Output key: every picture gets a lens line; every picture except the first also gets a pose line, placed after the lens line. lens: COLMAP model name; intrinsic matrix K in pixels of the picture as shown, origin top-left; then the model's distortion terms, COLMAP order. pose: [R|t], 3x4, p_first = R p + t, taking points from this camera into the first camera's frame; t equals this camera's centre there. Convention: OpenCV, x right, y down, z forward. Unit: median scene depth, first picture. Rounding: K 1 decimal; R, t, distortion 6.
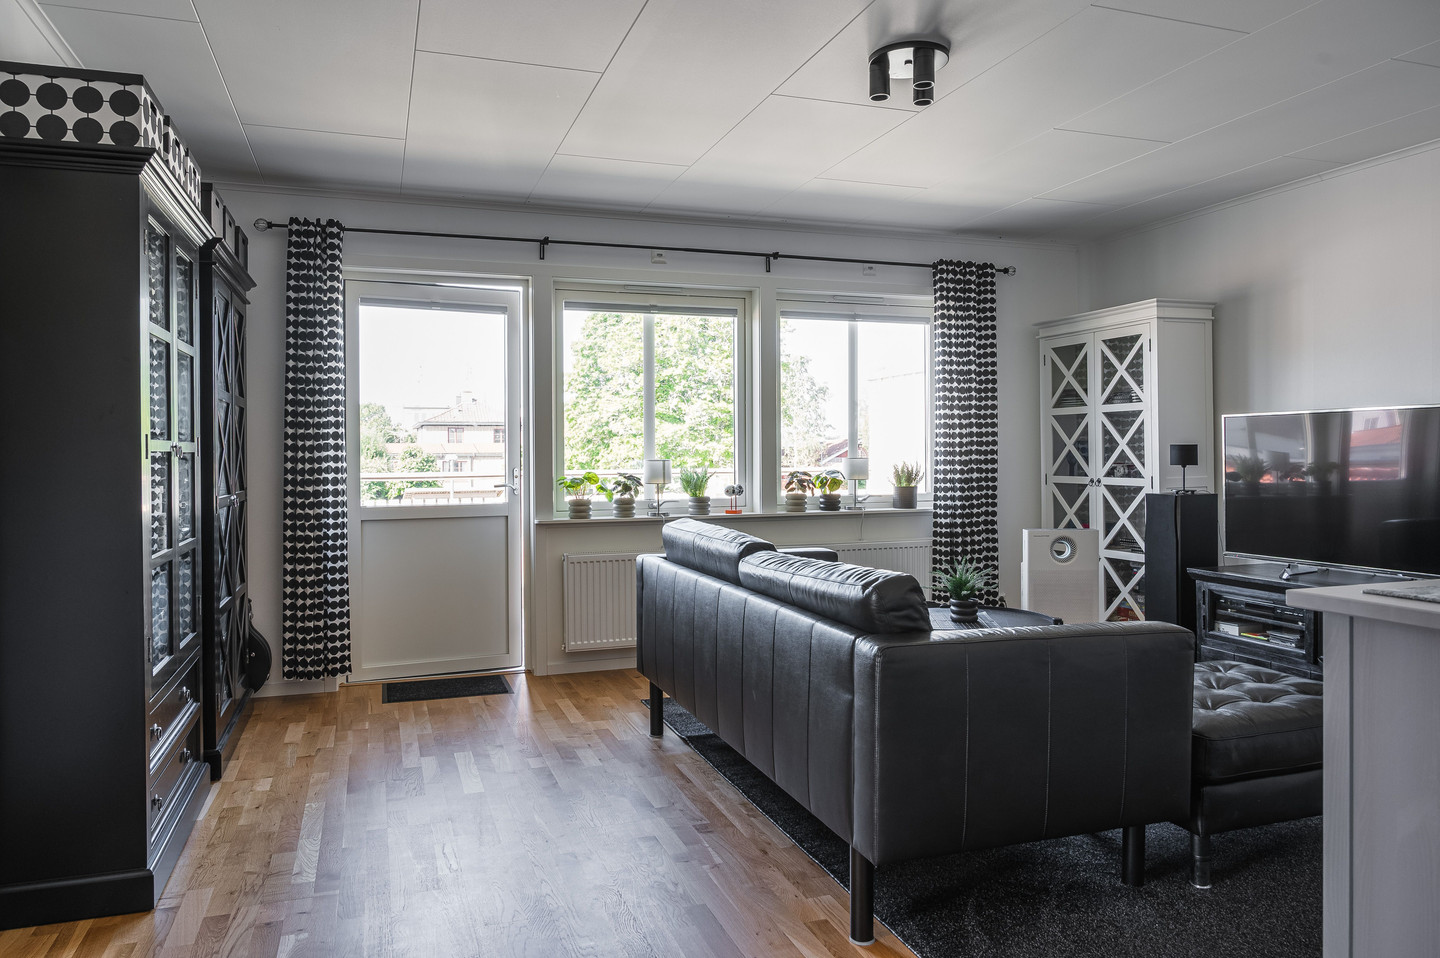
lens RADIAL K [[959.0, 0, 720.0], [0, 959.0, 479.0], [0, 0, 1]] dist [-0.003018, -0.001813]
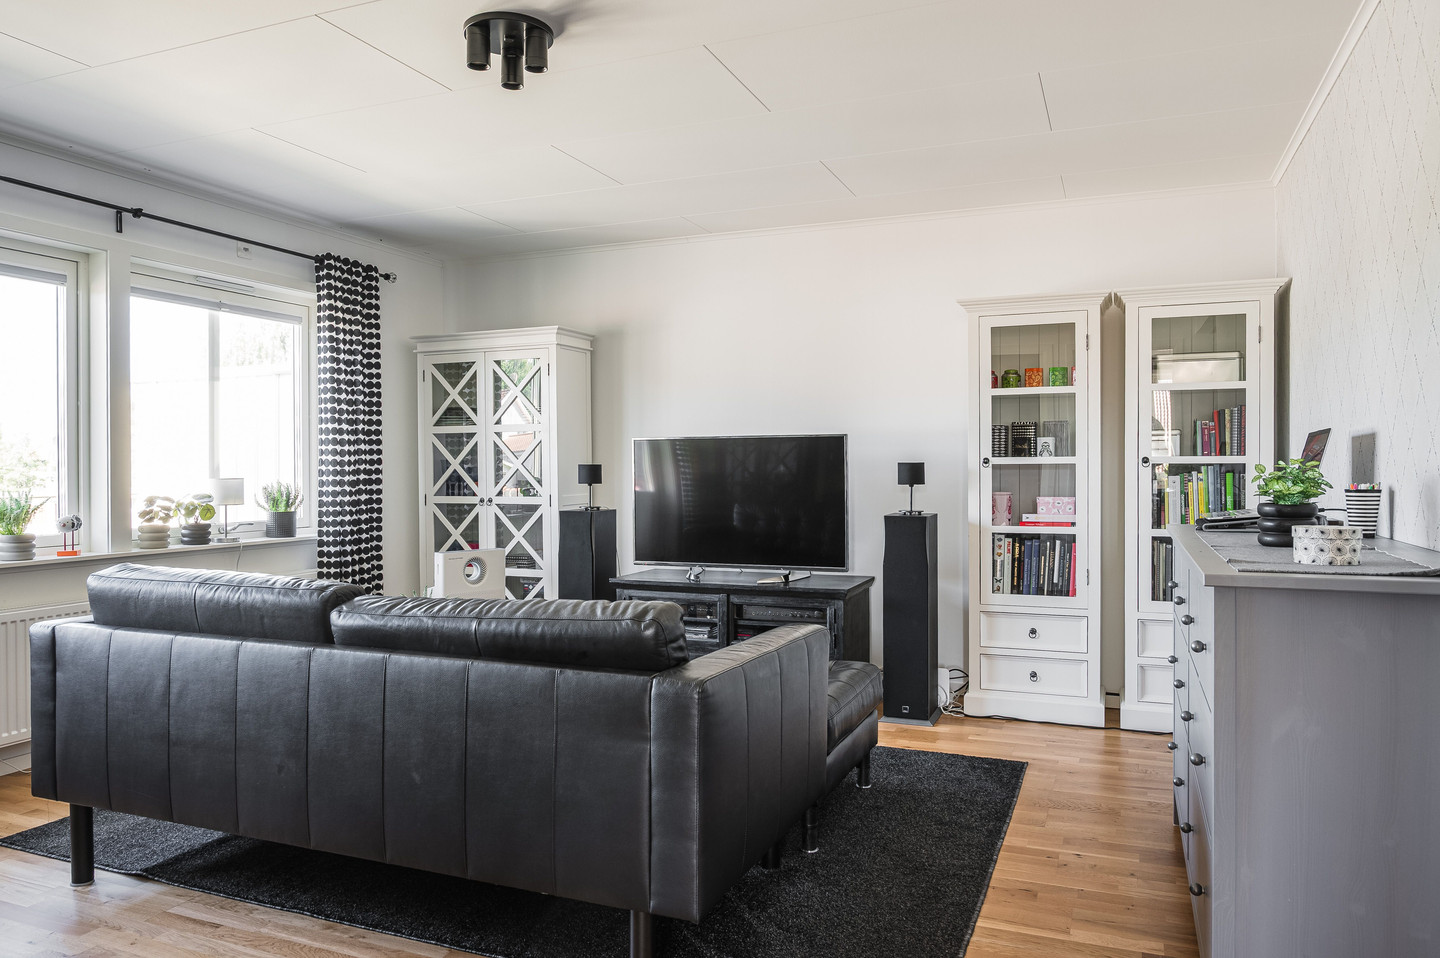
lens RADIAL K [[972.1, 0, 719.8], [0, 972.1, 487.2], [0, 0, 1]] dist [0.000111, -0.000684]
pose [[0.670995, -0.010643, 0.741385, -0.191366], [0.020878, 0.999772, -0.004544, -0.001970], [-0.741168, 0.018527, 0.671064, 0.134082]]
